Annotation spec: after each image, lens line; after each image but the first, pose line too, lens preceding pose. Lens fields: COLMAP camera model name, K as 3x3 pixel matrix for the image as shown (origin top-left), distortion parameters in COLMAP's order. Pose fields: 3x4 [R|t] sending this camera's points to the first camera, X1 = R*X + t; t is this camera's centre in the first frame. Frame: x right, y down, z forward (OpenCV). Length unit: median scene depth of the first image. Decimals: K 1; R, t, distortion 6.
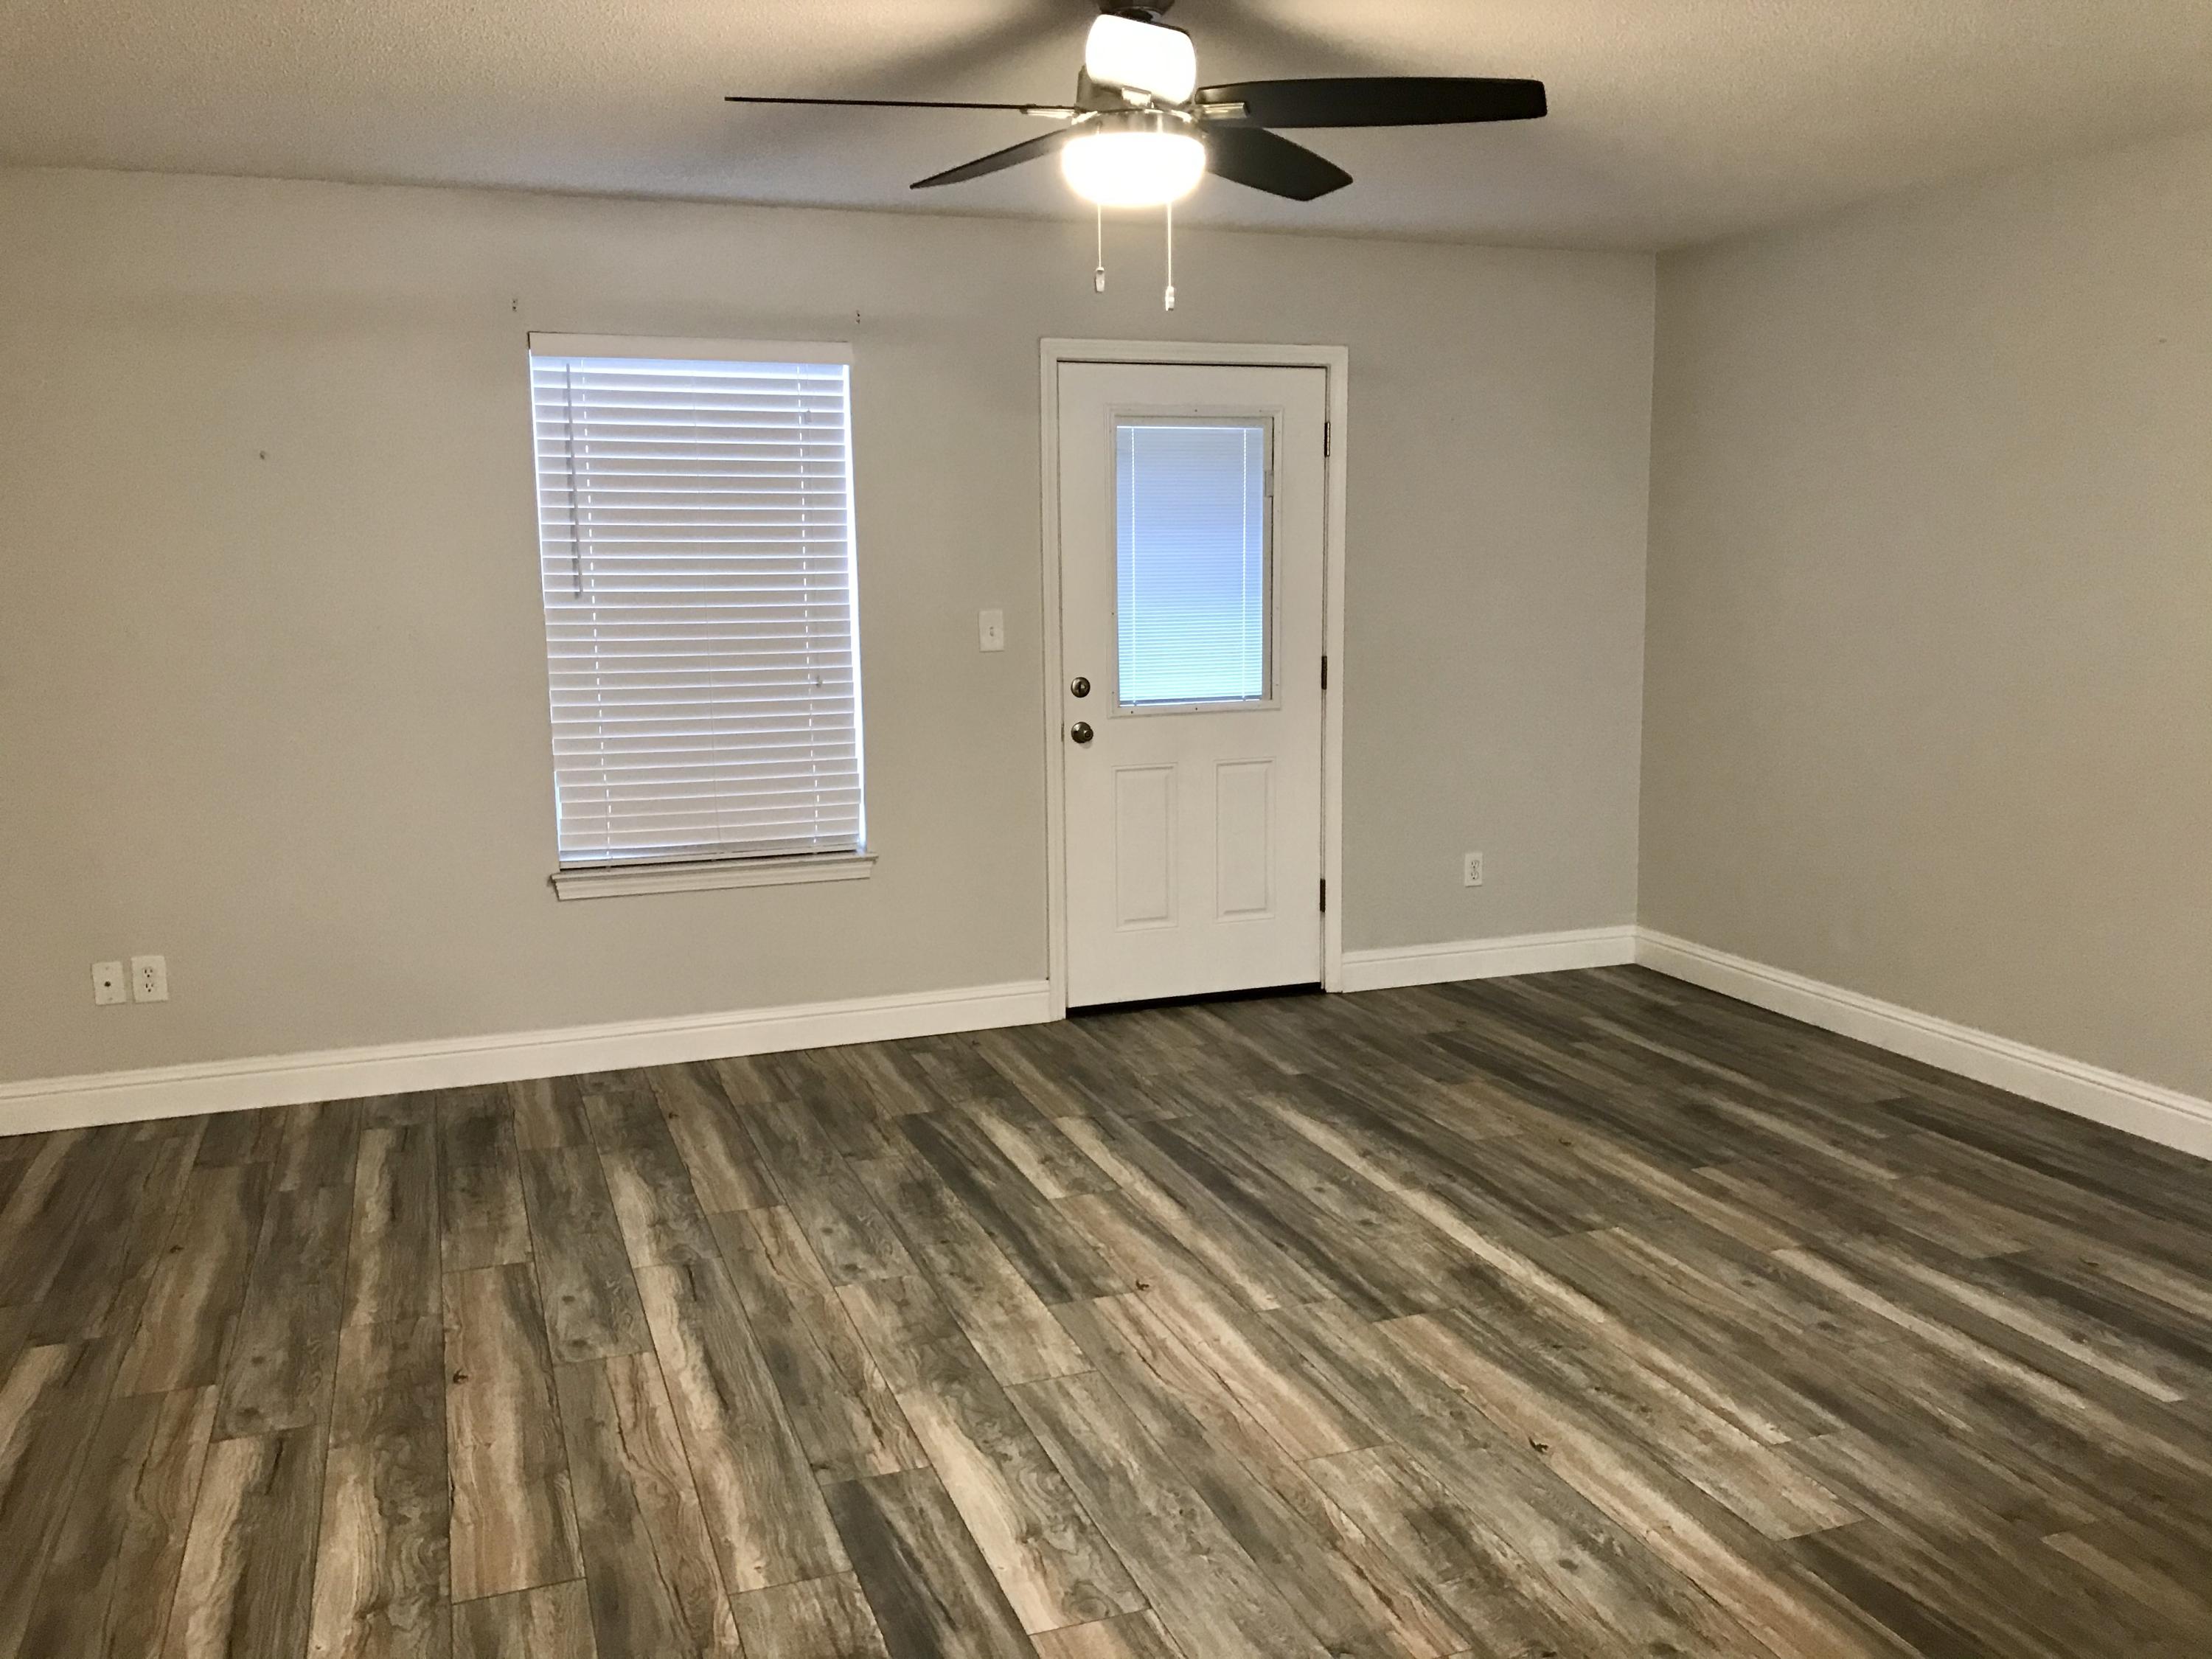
lens RADIAL K [[1812.2, 0, 1106.0], [0, 1812.2, 829.5], [0, 0, 1]] dist [0.035735, -0.057004]
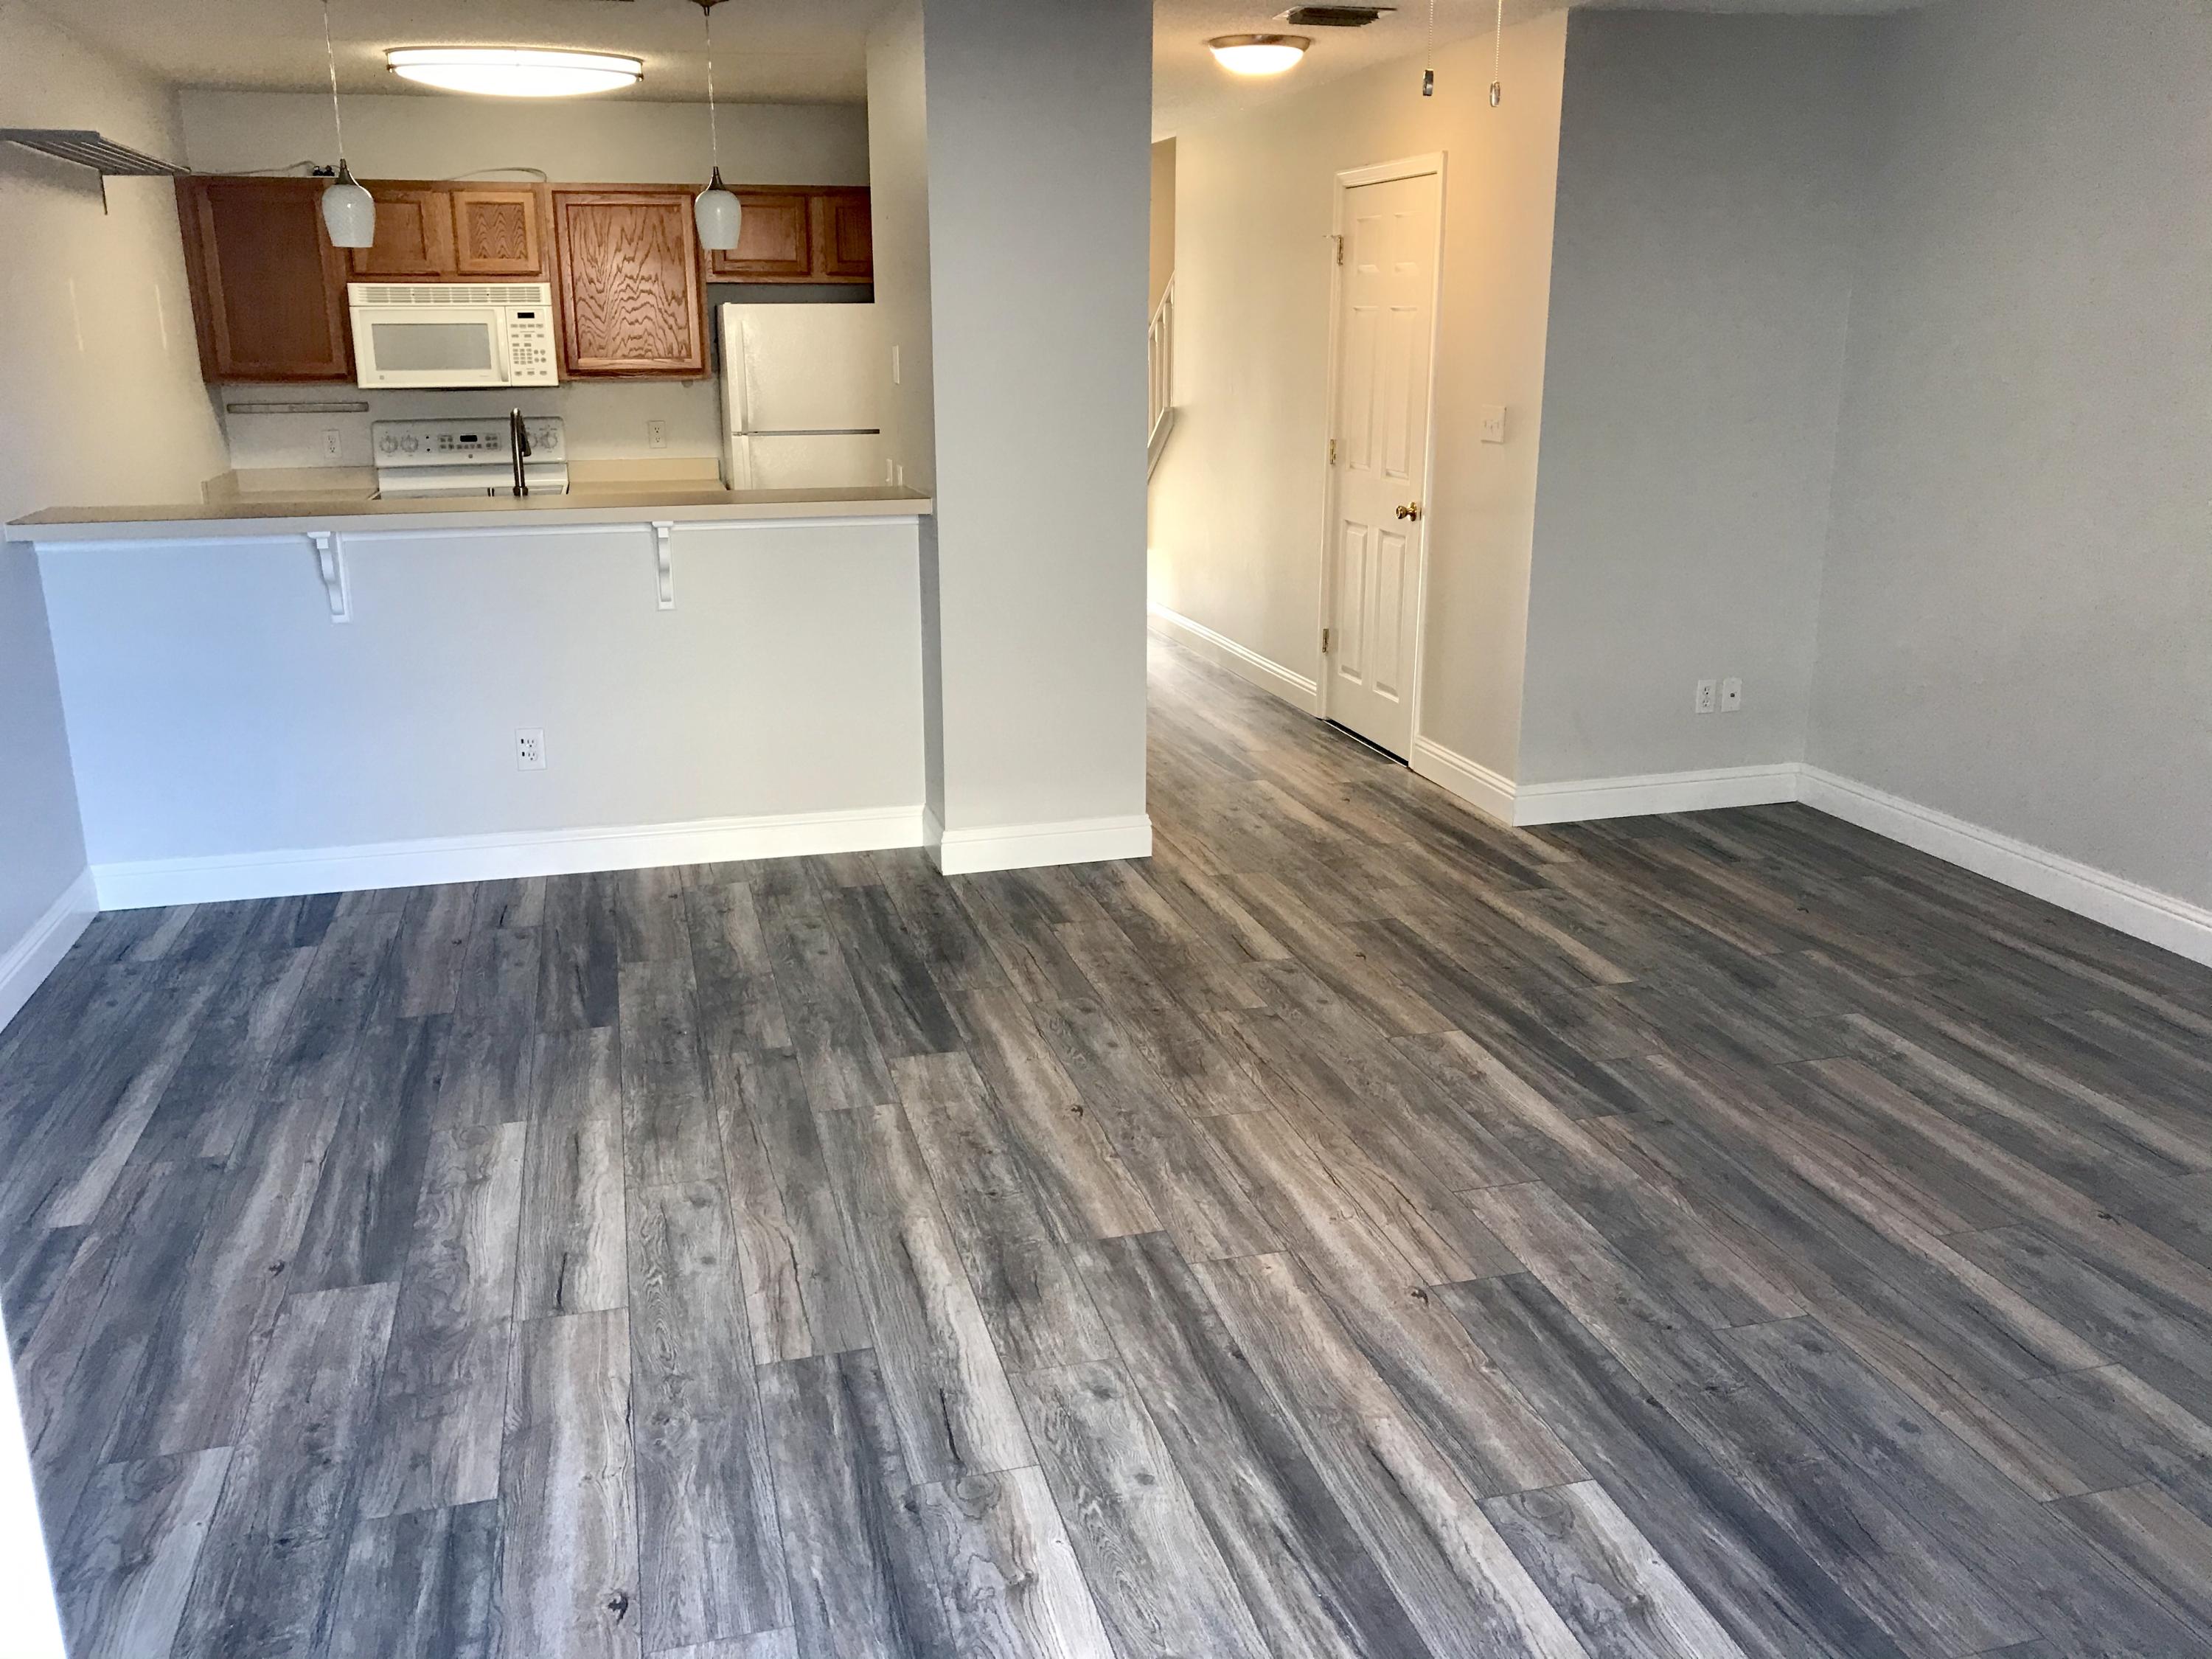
lens RADIAL K [[1812.2, 0, 1106.0], [0, 1812.2, 829.5], [0, 0, 1]] dist [0.035735, -0.057004]
pose [[-0.995704, -0.011194, 0.091909, 0.087284], [0.029052, 0.904760, 0.424931, -0.290389], [-0.087912, 0.425775, -0.900548, 1.644794]]
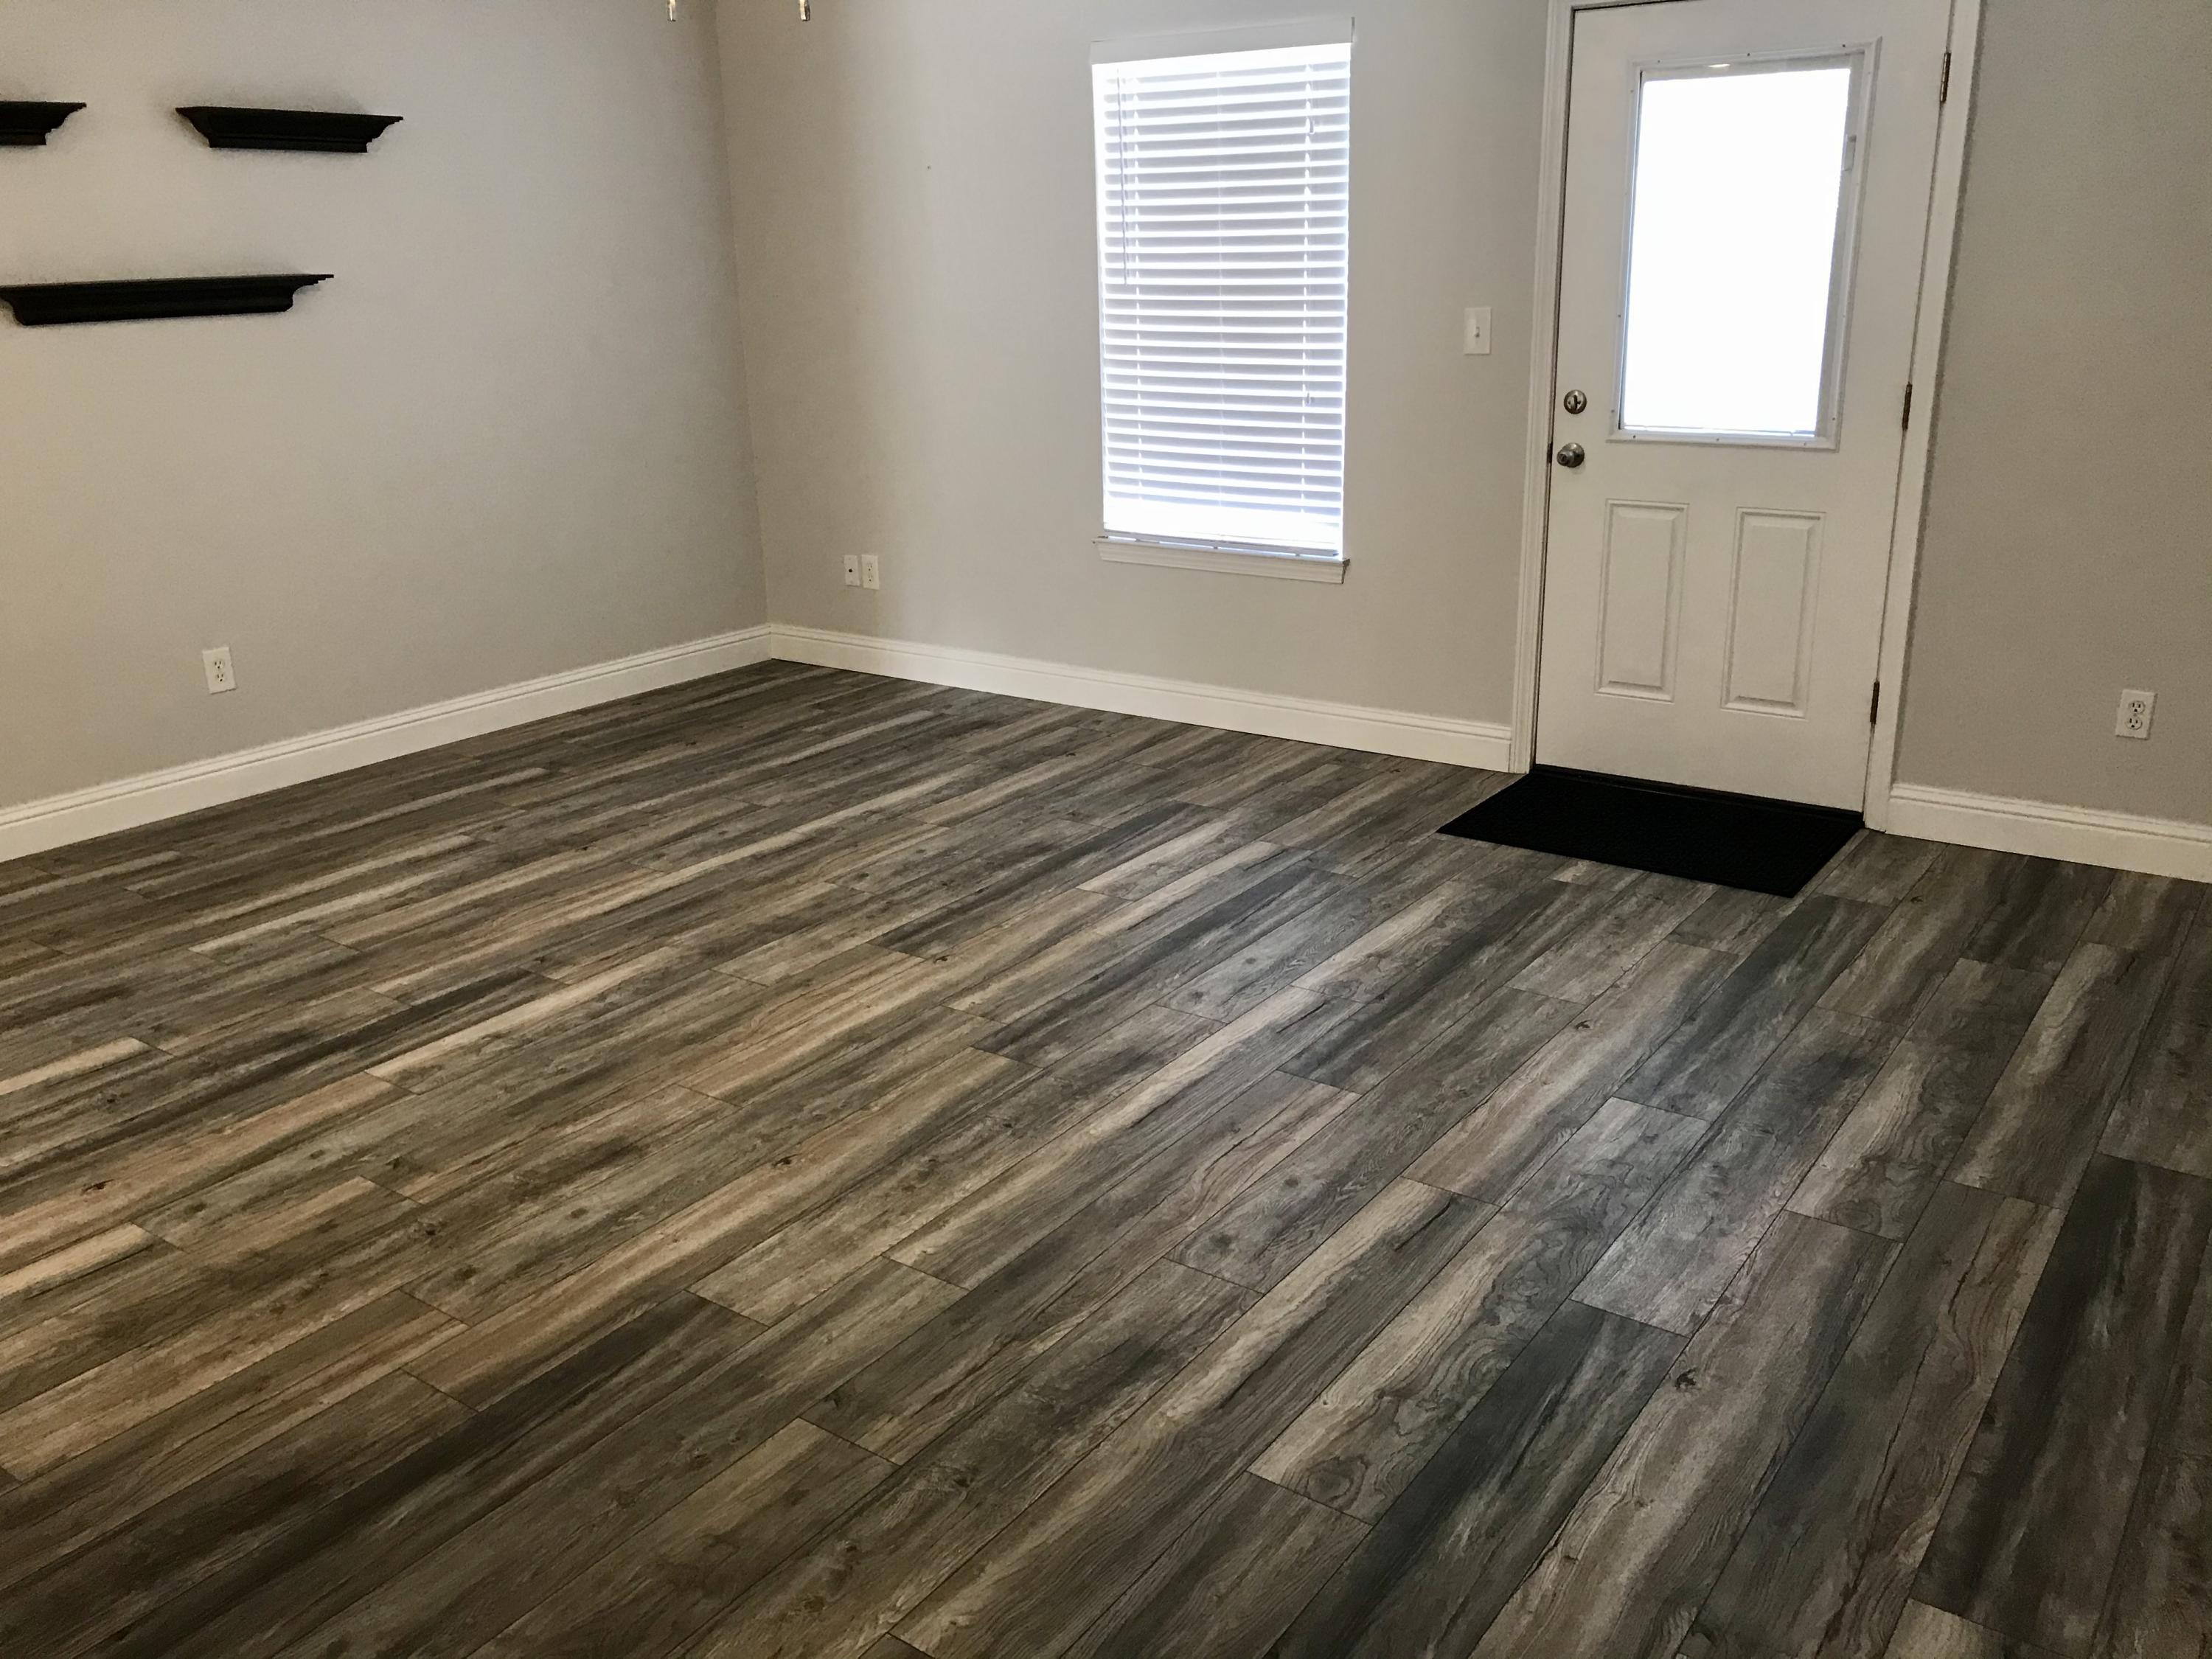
lens RADIAL K [[1810.5, 0, 1106.0], [0, 1810.5, 829.5], [0, 0, 1]] dist [0.100634, -0.201431]
pose [[0.558591, 0.255215, -0.789203, 0.902653], [-0.115685, 0.966157, 0.230558, -0.084978], [0.821336, -0.037489, 0.569211, 0.458090]]
